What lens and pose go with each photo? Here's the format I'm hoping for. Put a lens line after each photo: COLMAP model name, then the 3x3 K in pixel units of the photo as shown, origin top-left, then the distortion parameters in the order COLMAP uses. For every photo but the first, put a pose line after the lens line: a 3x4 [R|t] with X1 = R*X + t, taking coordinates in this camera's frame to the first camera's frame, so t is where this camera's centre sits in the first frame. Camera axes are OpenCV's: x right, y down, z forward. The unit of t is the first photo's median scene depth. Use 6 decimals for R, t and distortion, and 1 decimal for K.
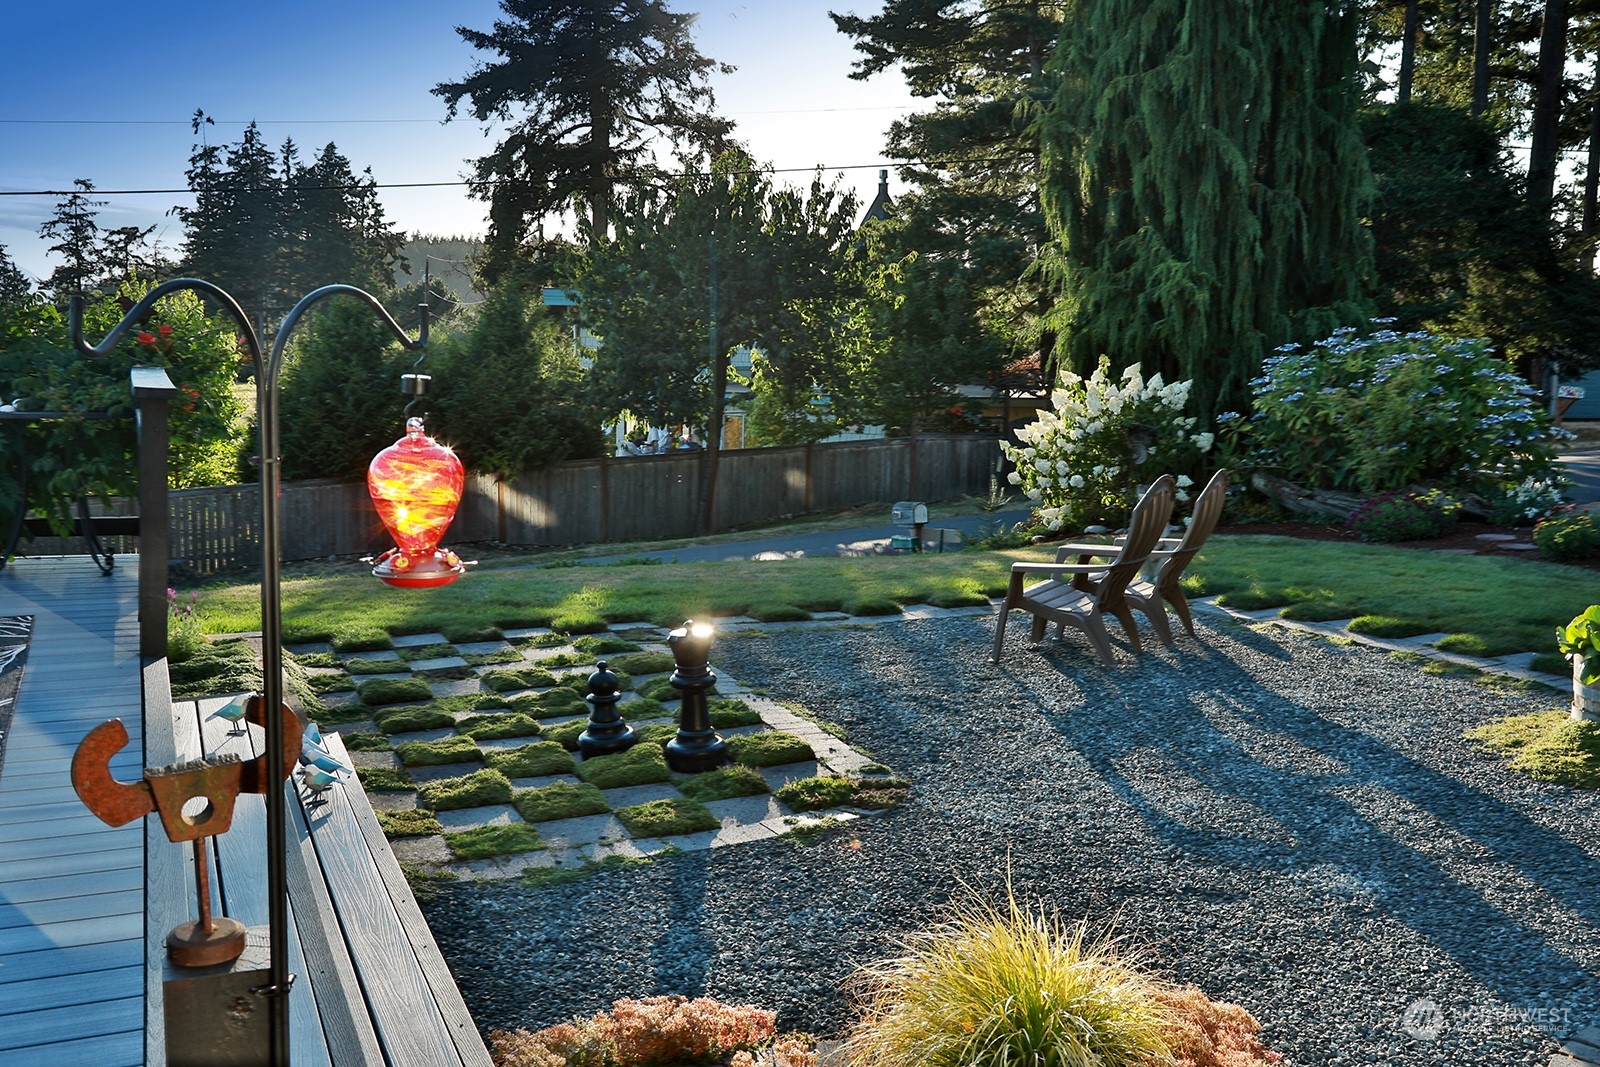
lens RADIAL K [[1564.0, 0, 797.3], [0, 1564.0, 528.0], [0, 0, 1]] dist [0.011934, 0.000000]
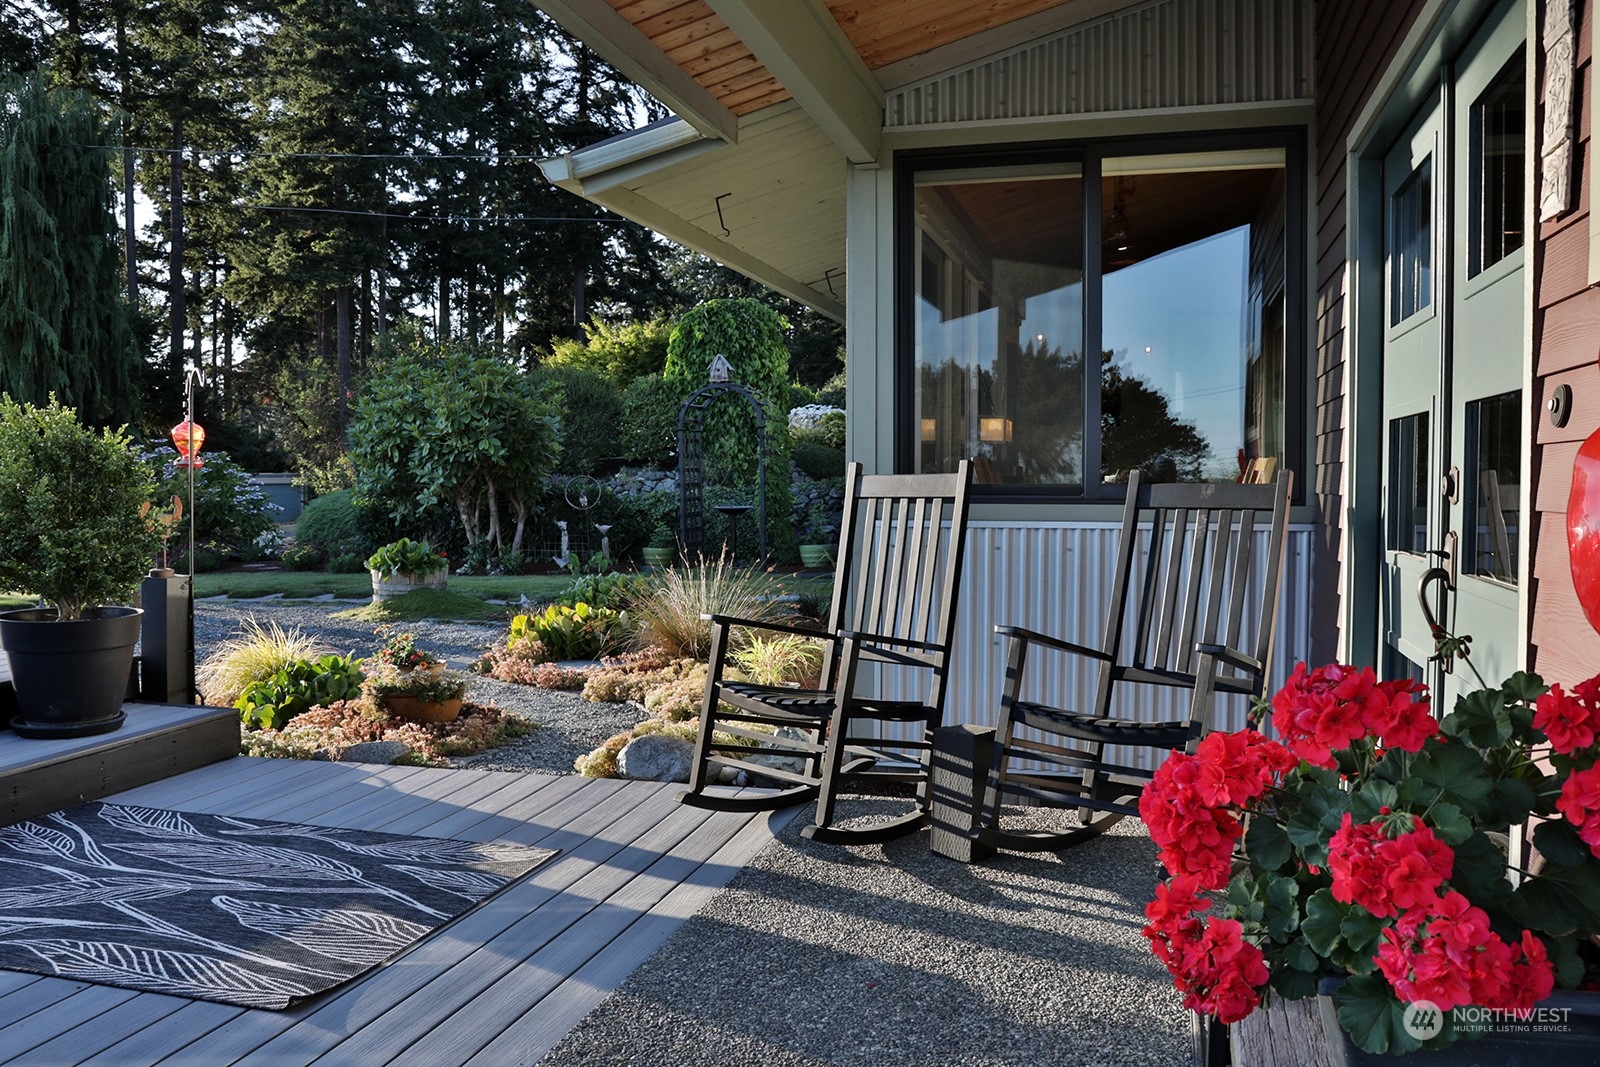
lens RADIAL K [[1269.5, 0, 801.0], [0, 1269.5, 531.9], [0, 0, 1]] dist [0.007540, 0.016371]
pose [[0.596734, -0.055149, 0.800542, -0.269550], [0.123482, 0.992064, -0.023702, 0.067790], [-0.792882, 0.112996, 0.598808, -0.263305]]
